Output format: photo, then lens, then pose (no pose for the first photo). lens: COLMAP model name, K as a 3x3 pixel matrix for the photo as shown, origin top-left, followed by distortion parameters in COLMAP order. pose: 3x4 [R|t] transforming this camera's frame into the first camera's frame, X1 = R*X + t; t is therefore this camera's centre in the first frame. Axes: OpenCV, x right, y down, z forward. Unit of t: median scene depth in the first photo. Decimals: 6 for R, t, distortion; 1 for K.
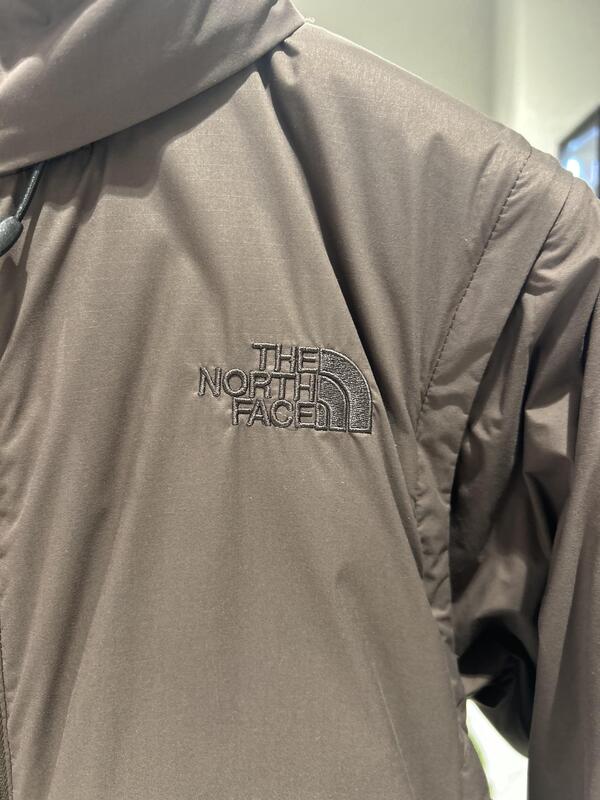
lens RADIAL K [[639.4, 0, 300.0], [0, 639.4, 400.0], [0, 0, 1]] dist [0.032961, 0.000792]
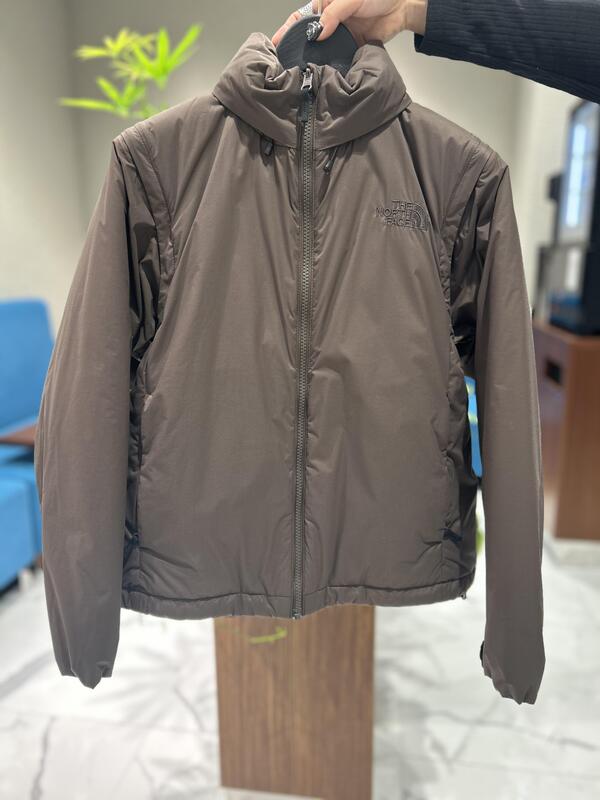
lens RADIAL K [[639.4, 0, 300.0], [0, 639.4, 400.0], [0, 0, 1]] dist [0.032961, 0.000792]
pose [[0.999158, 0.028698, -0.029335, -0.423632], [-0.026959, 0.997951, 0.058023, 0.757206], [0.030940, -0.057183, 0.997884, -2.381676]]
